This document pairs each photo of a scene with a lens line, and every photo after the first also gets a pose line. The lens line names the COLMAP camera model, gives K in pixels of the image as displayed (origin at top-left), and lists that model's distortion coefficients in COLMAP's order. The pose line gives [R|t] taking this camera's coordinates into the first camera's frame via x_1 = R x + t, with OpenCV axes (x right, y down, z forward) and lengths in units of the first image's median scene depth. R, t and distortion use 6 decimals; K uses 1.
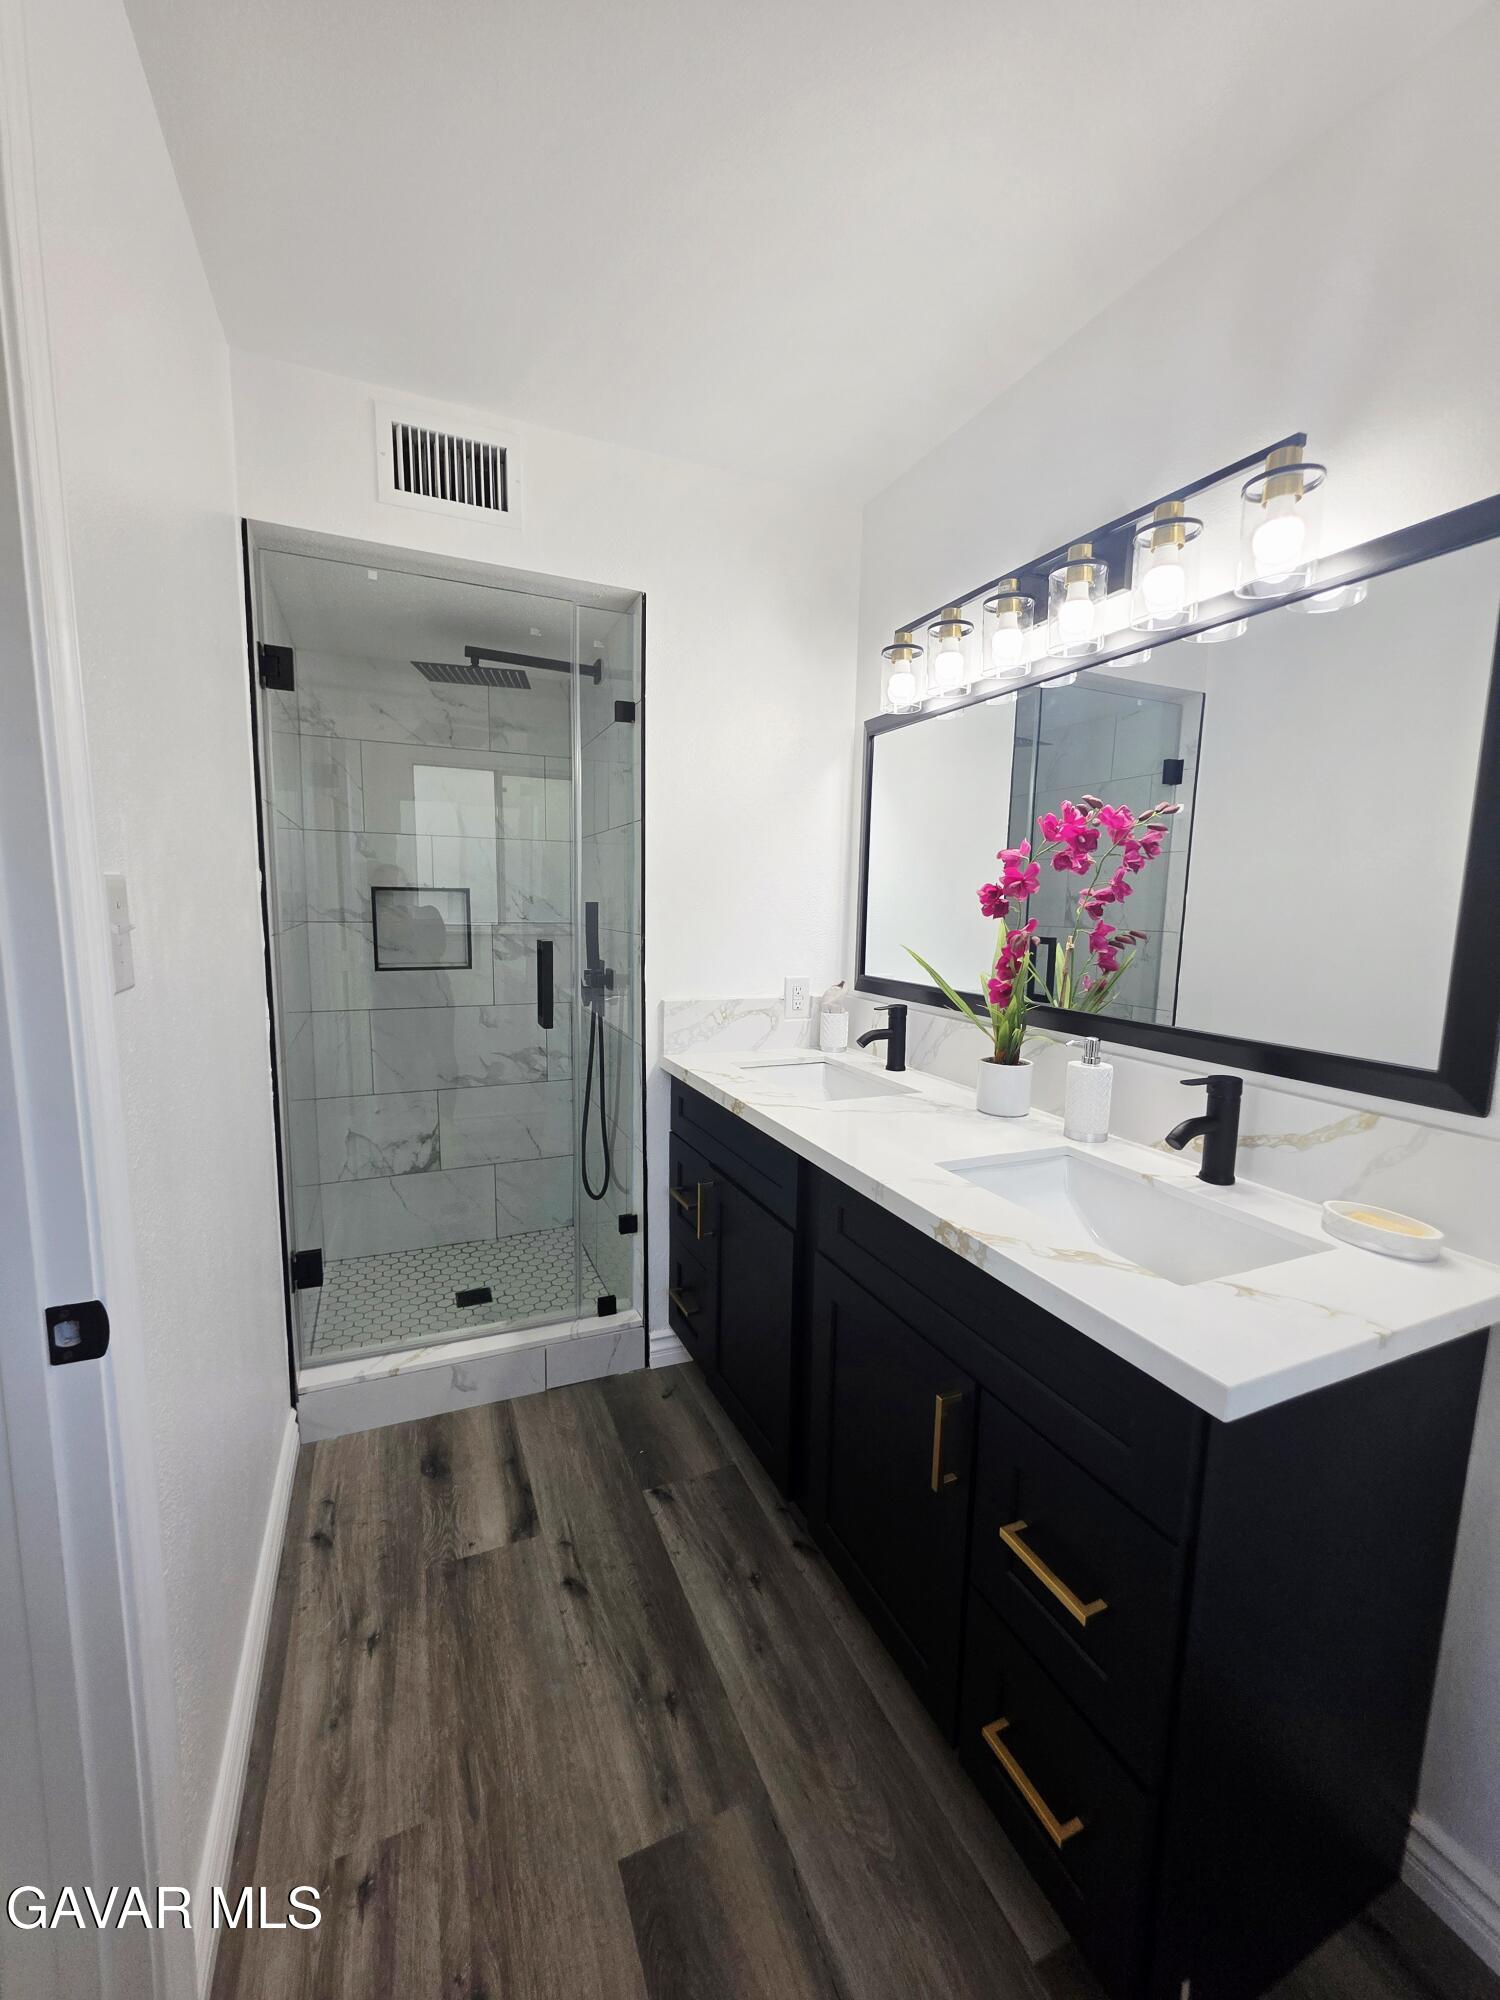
lens RADIAL K [[809.9, 0, 752.1], [0, 809.9, 1007.5], [0, 0, 1]] dist [0.001278, 0.000984]
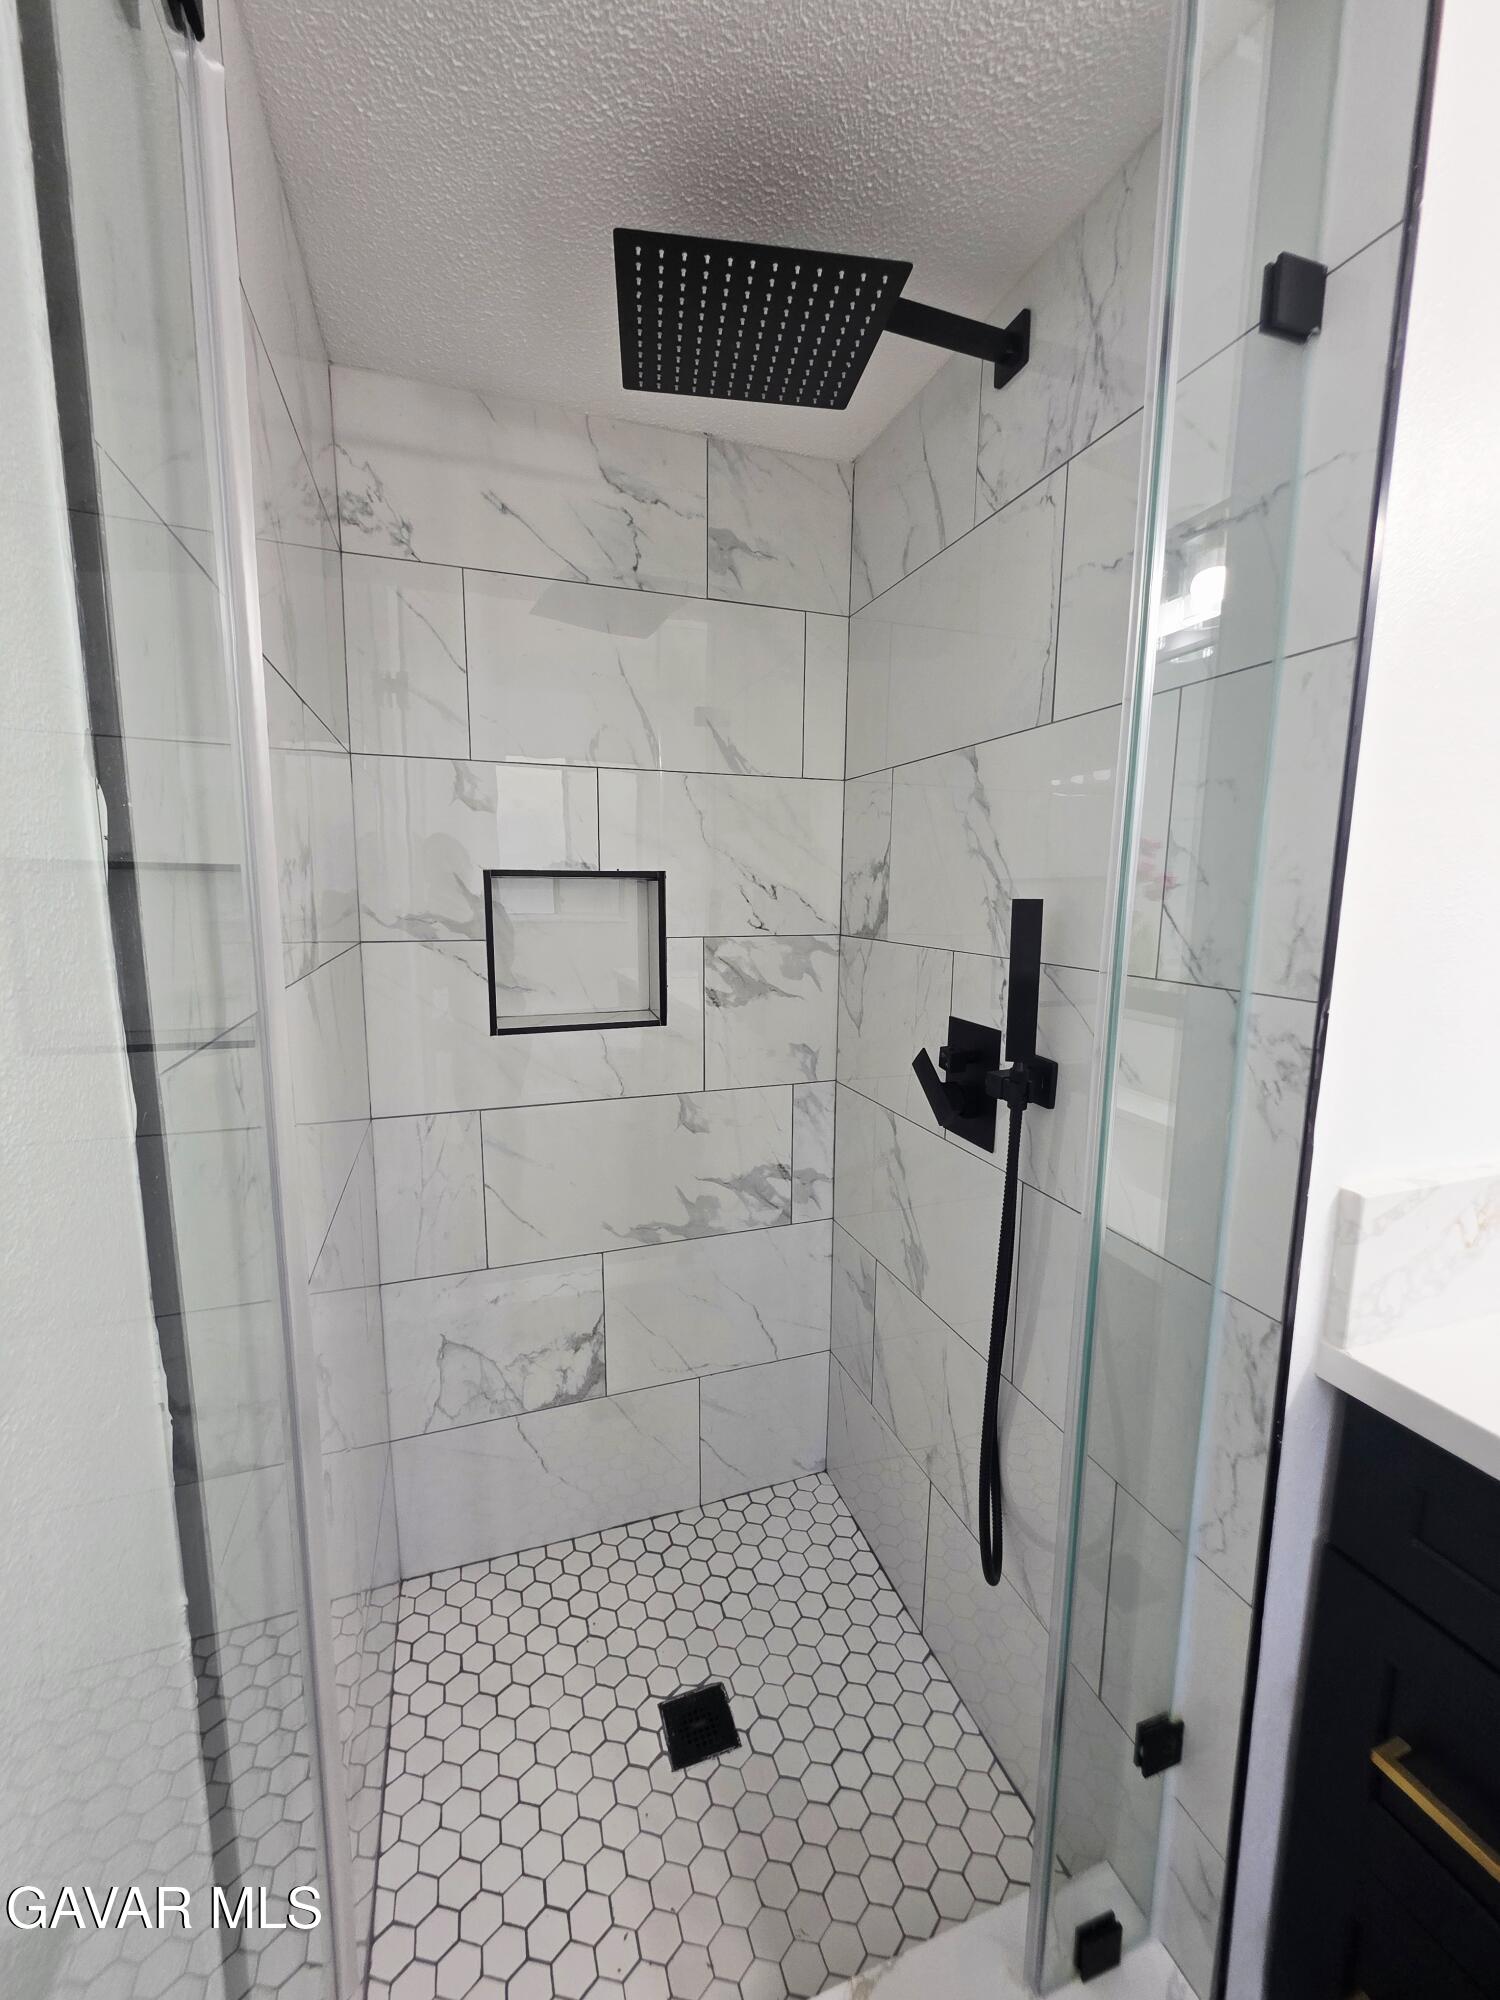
lens RADIAL K [[809.9, 0, 752.1], [0, 809.9, 1007.5], [0, 0, 1]] dist [0.001278, 0.000984]
pose [[0.996826, 0.002428, -0.079568, -0.409216], [-0.001043, 0.999847, 0.017440, -0.112320], [0.079598, -0.017301, 0.996677, 0.790716]]
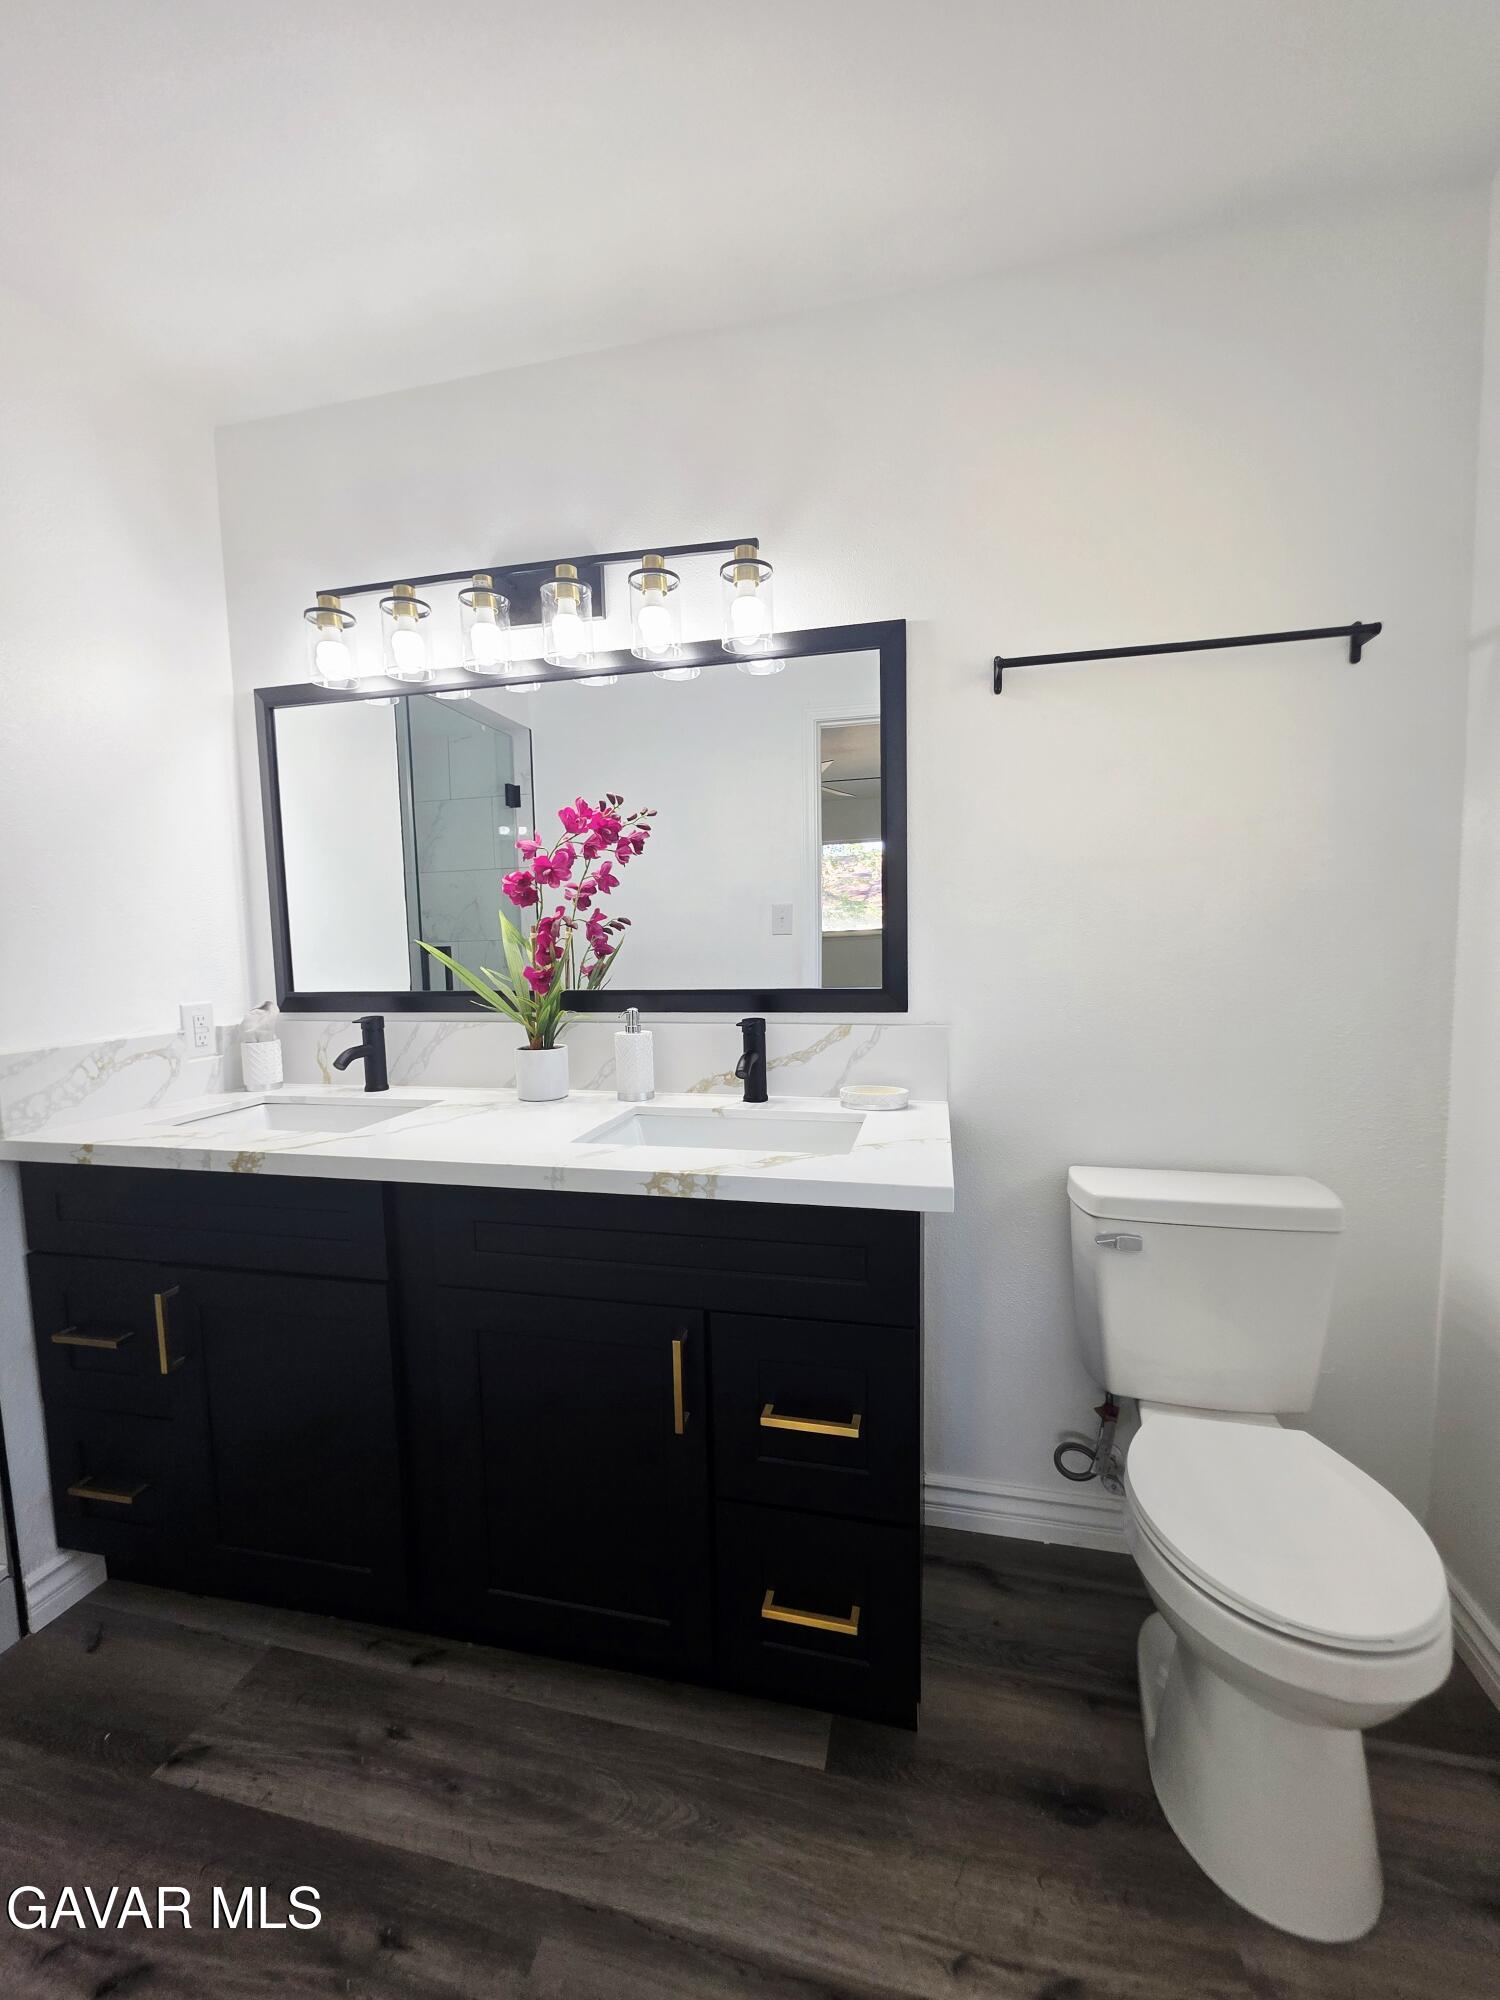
lens RADIAL K [[809.9, 0, 752.1], [0, 809.9, 1007.5], [0, 0, 1]] dist [0.001278, 0.000984]
pose [[0.604228, -0.101913, 0.790267, -0.307612], [0.137821, 0.990206, 0.022321, 0.028544], [-0.784802, 0.095429, 0.612356, 0.152621]]
